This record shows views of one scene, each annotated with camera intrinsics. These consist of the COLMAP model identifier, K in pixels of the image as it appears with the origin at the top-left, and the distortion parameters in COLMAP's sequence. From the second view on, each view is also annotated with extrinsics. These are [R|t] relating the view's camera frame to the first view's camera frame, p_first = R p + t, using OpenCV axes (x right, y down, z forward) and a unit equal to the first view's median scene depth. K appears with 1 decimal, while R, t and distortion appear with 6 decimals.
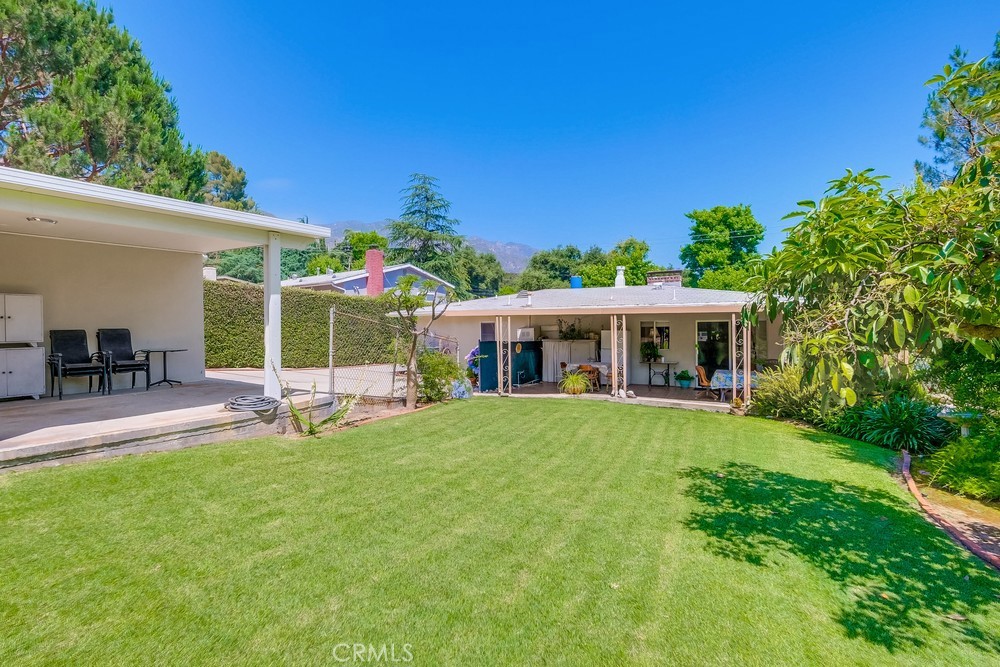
lens RADIAL K [[505.8, 0, 462.7], [0, 505.8, 321.7], [0, 0, 1]] dist [0.006039, 0.000361]
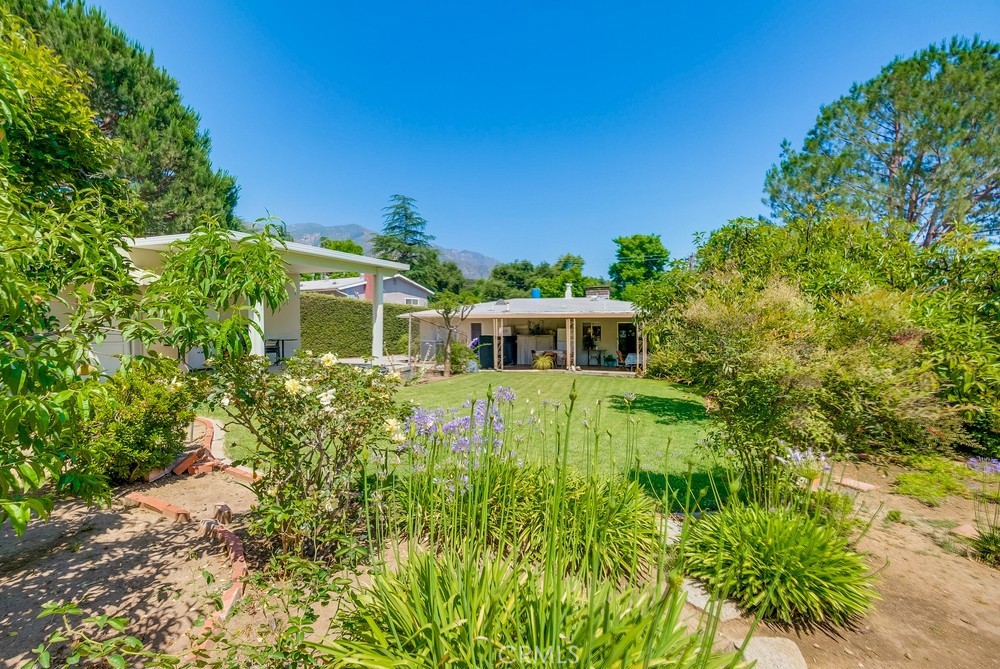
lens RADIAL K [[435.6, 0, 516.7], [0, 435.6, 332.6], [0, 0, 1]] dist [-0.000582, 0.000399]
pose [[0.980356, 0.002776, 0.197218, -0.067838], [-0.007336, 0.999722, 0.022398, 0.000818], [-0.197101, -0.023405, 0.980104, -0.159953]]
